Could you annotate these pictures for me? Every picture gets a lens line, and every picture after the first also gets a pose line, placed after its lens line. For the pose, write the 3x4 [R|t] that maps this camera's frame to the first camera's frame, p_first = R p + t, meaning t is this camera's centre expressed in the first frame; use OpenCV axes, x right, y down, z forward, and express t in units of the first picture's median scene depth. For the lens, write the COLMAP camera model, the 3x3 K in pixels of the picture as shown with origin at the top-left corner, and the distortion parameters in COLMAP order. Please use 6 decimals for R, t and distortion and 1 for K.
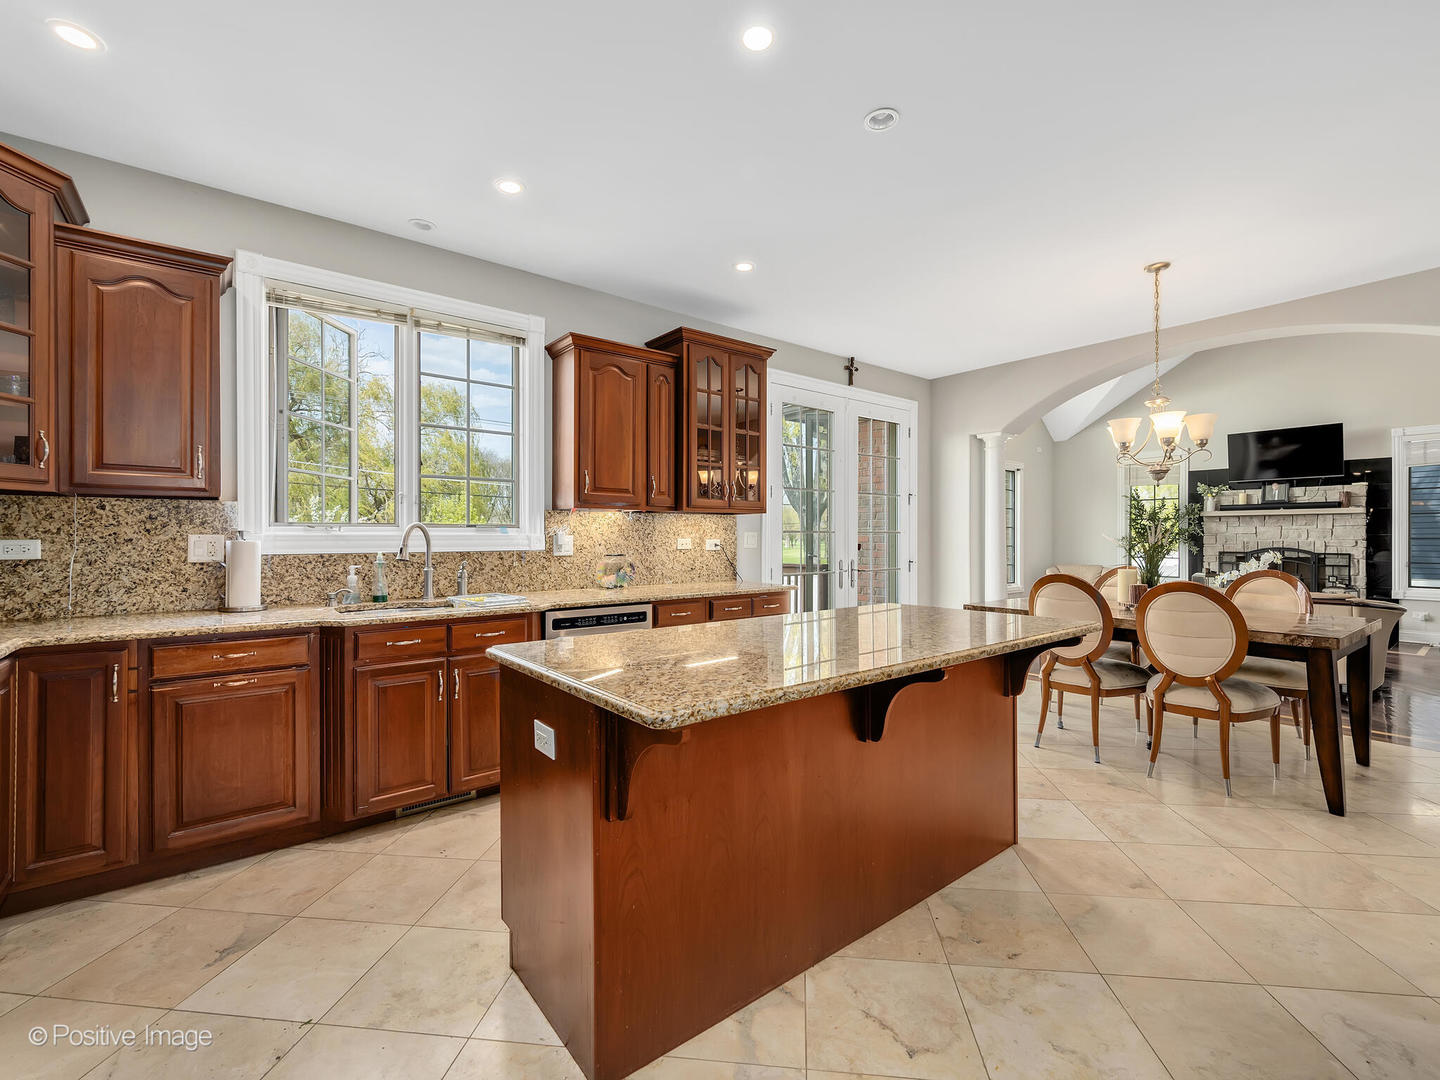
lens RADIAL K [[636.2, 0, 721.9], [0, 636.2, 540.7], [0, 0, 1]] dist [-0.003204, -0.000035]
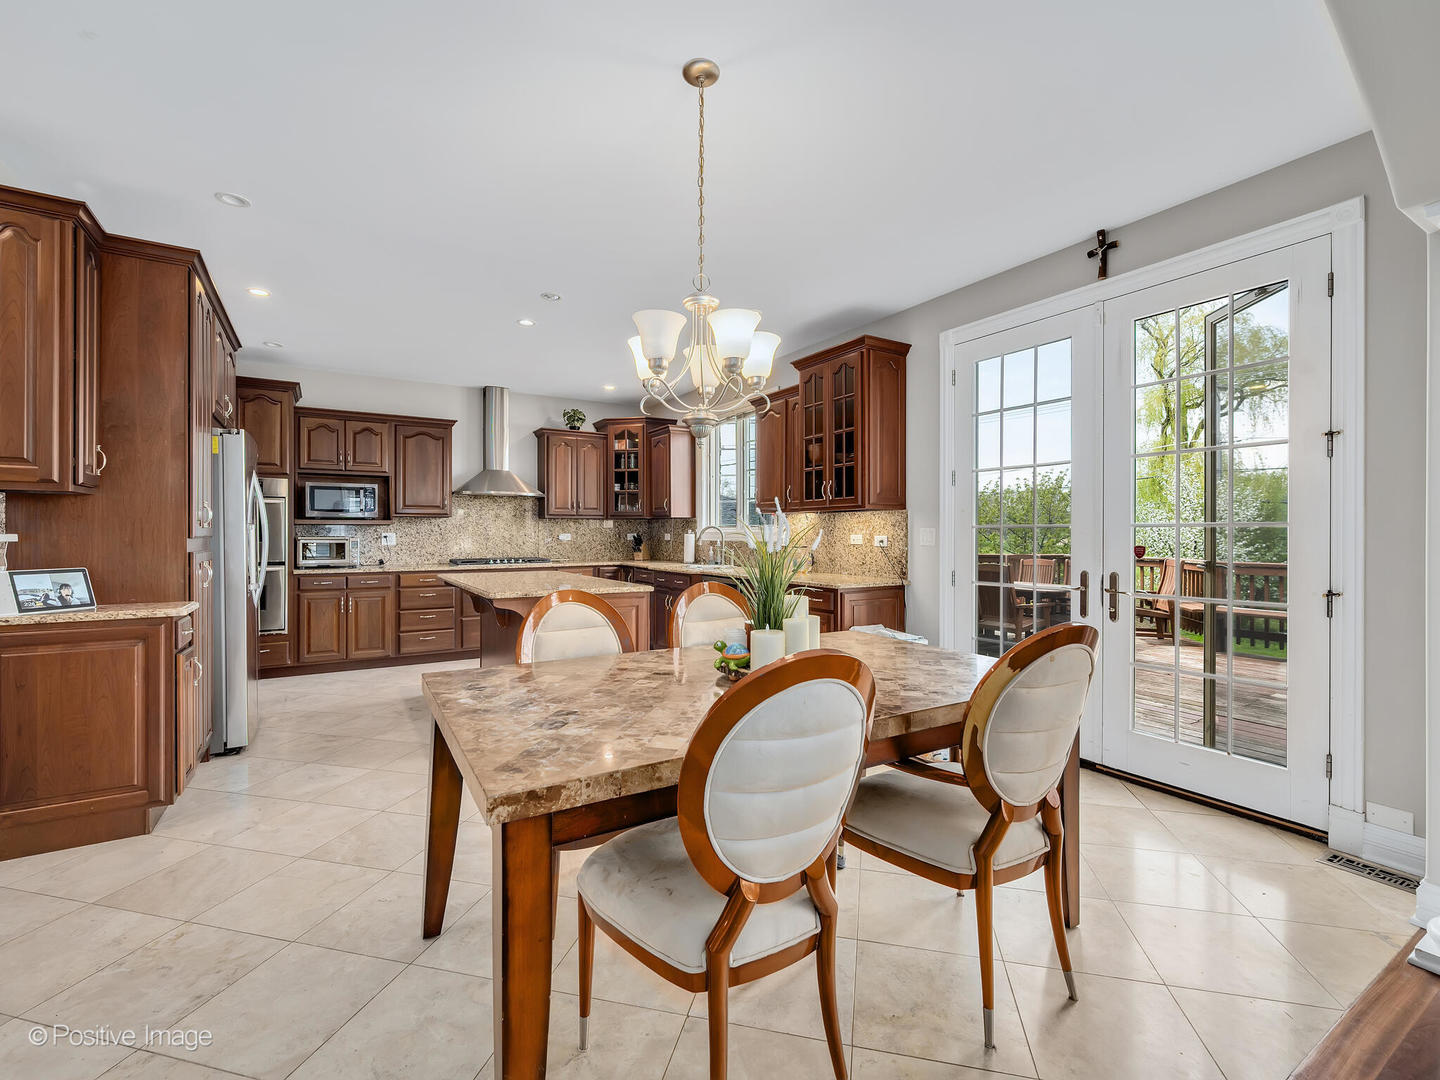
lens RADIAL K [[636.2, 0, 721.9], [0, 636.2, 533.7], [0, 0, 1]] dist [-0.003204, -0.000035]
pose [[-0.116888, 0.002118, -0.993143, 1.287828], [-0.005966, 0.999978, 0.002835, -0.008064], [0.993127, 0.006257, -0.116872, 1.107186]]
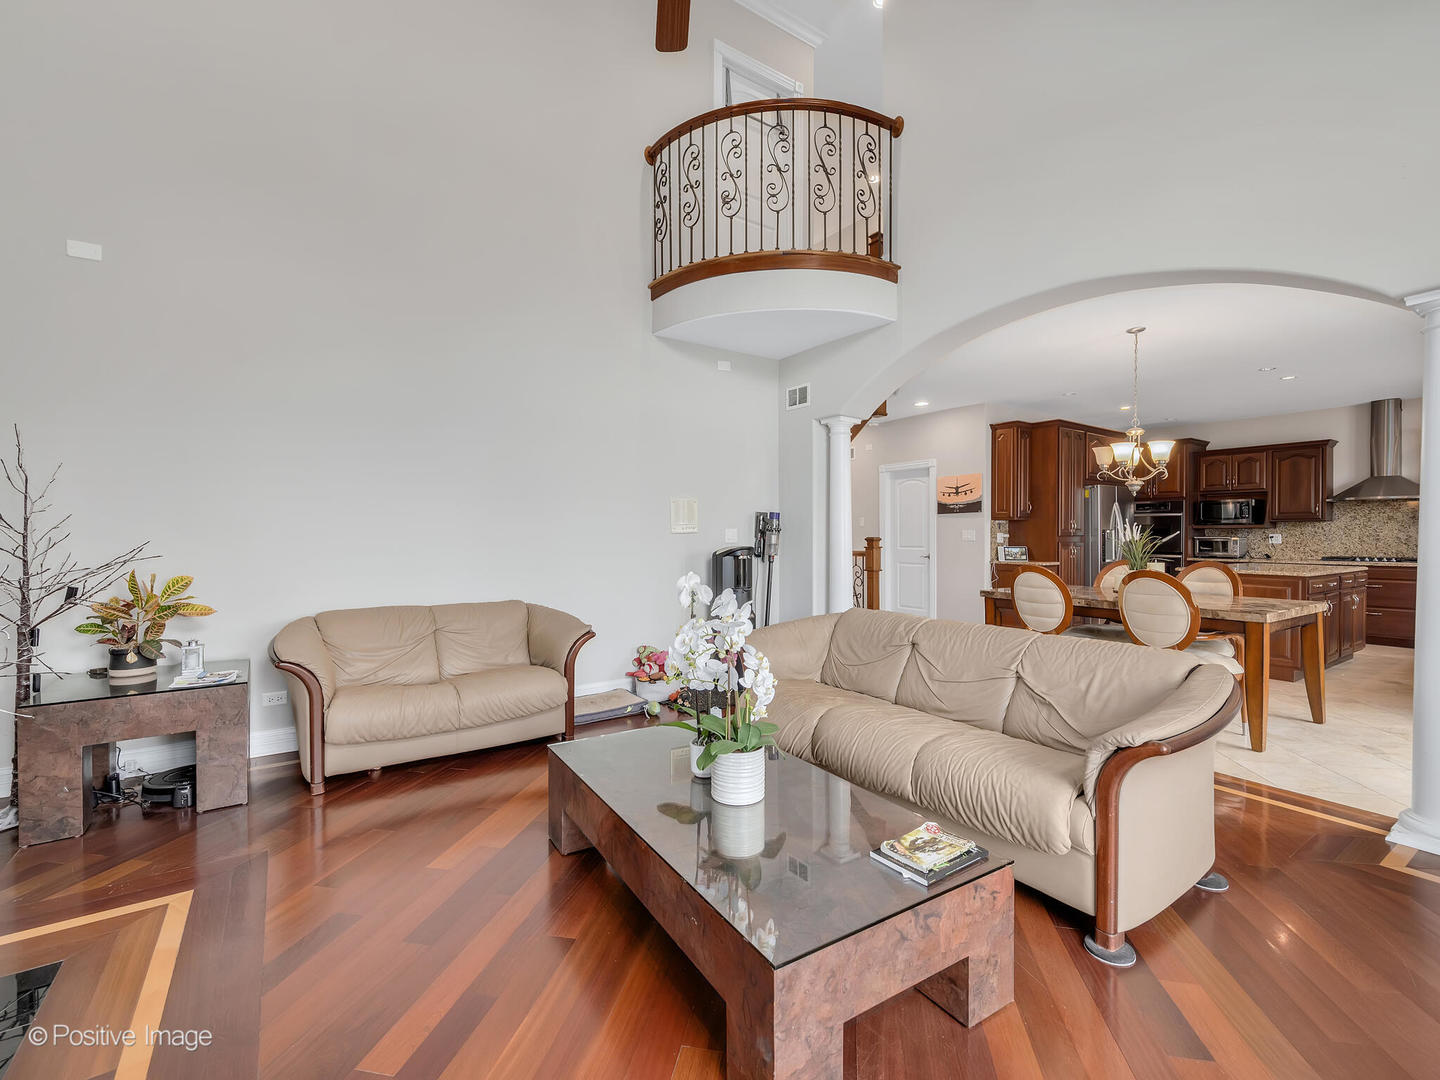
lens RADIAL K [[636.2, 0, 713.4], [0, 636.2, 538.1], [0, 0, 1]] dist [-0.003204, -0.000035]
pose [[-0.996836, 0.003258, 0.079415, 1.493720], [0.004168, 0.999928, 0.011297, -0.019593], [-0.079372, 0.011592, -0.996778, 2.453724]]
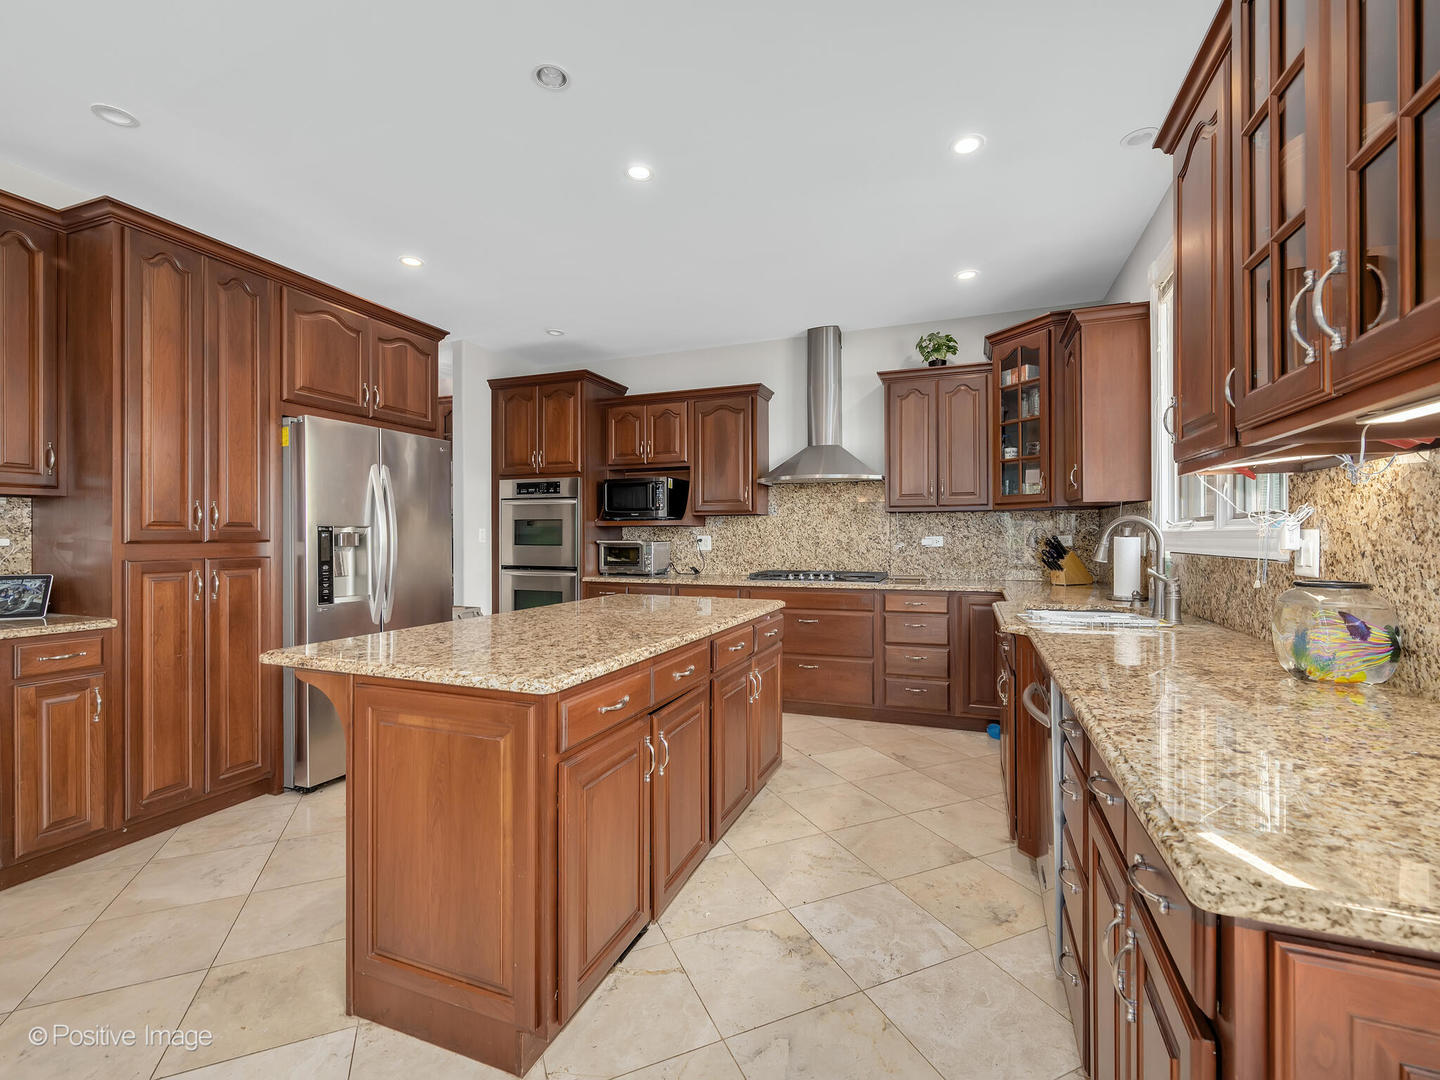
lens RADIAL K [[636.2, 0, 724.0], [0, 636.2, 536.5], [0, 0, 1]] dist [-0.003204, -0.000035]
pose [[-0.861223, 0.004069, -0.508212, 0.333075], [0.000620, 0.999976, 0.006955, -0.007391], [0.508227, 0.005675, -0.861204, 1.259651]]
